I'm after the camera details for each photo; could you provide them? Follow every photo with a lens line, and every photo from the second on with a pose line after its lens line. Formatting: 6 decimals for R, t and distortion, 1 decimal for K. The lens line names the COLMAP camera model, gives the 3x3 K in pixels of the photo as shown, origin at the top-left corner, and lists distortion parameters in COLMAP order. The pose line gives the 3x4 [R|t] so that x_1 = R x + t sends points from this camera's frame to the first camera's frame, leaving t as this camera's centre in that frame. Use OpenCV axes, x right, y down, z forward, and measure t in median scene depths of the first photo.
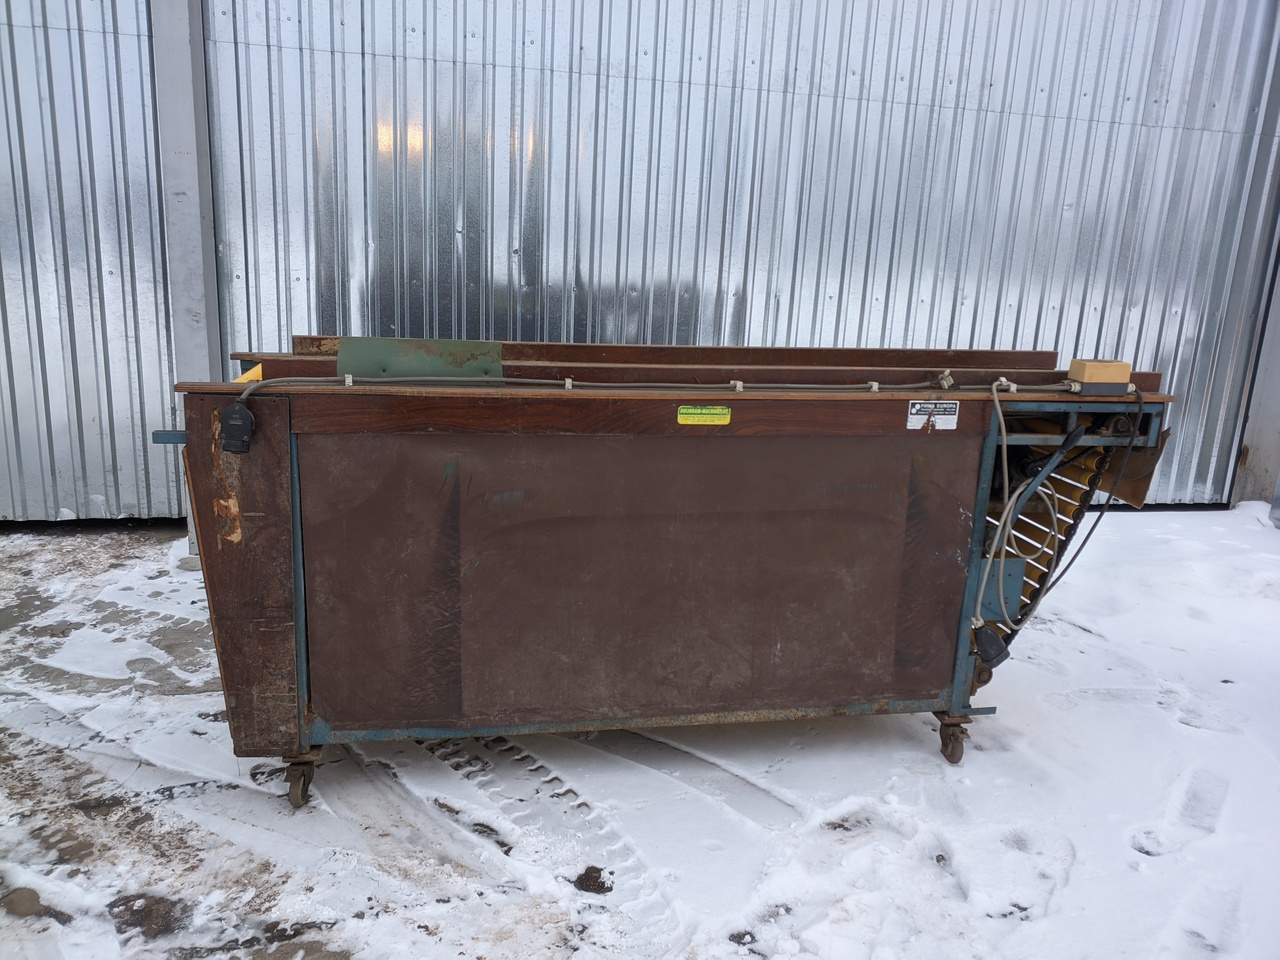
lens RADIAL K [[985.1, 0, 631.2], [0, 985.1, 482.3], [0, 0, 1]] dist [0.000126, -0.002326]
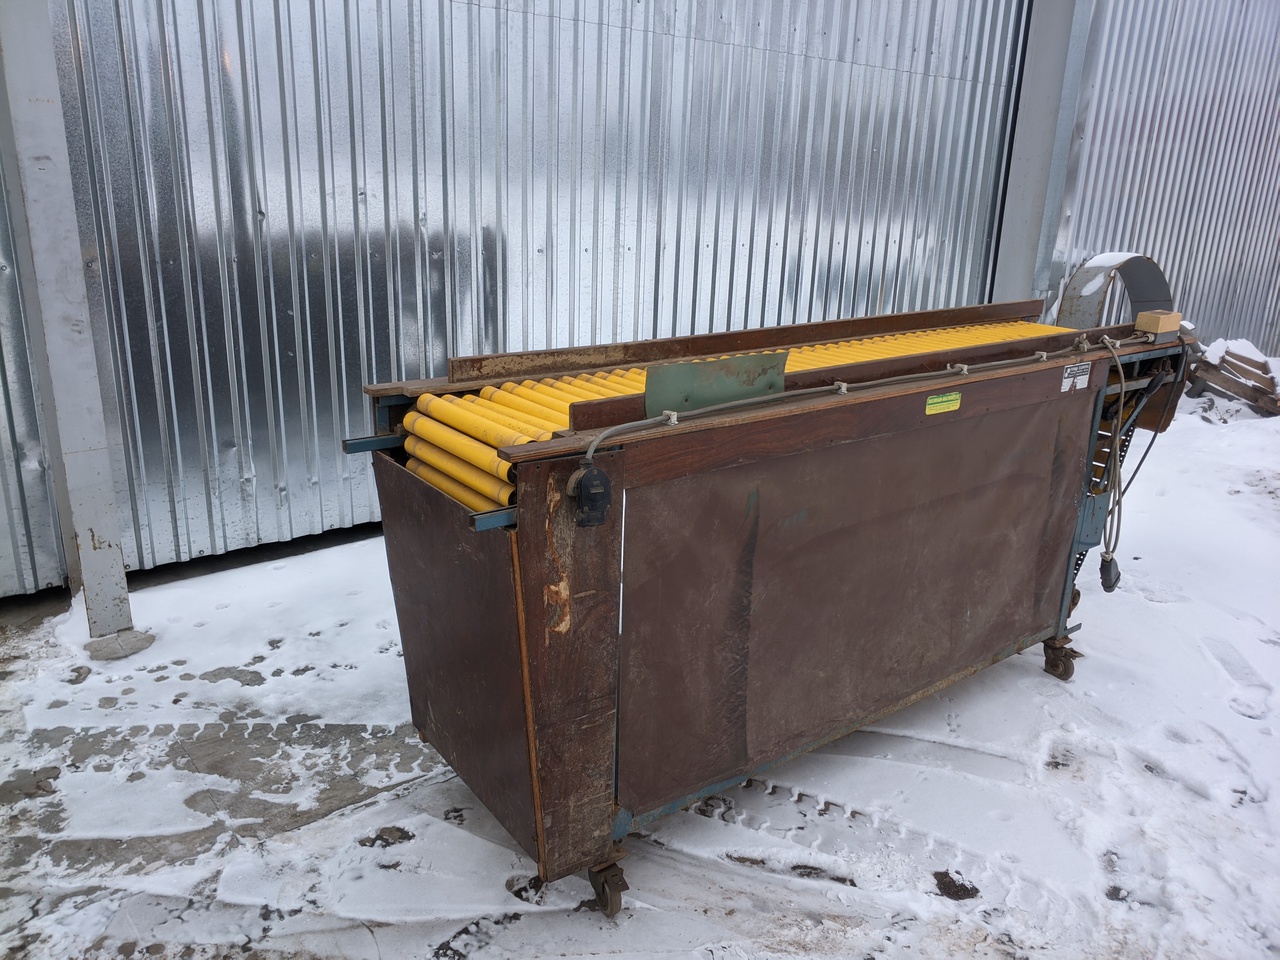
lens RADIAL K [[985.1, 0, 627.6], [0, 985.1, 476.0], [0, 0, 1]] dist [0.000126, -0.002326]
pose [[0.895724, -0.148157, 0.419200, -0.609947], [0.115840, 0.988049, 0.101684, -0.128651], [-0.429255, -0.042521, 0.902182, 0.230087]]
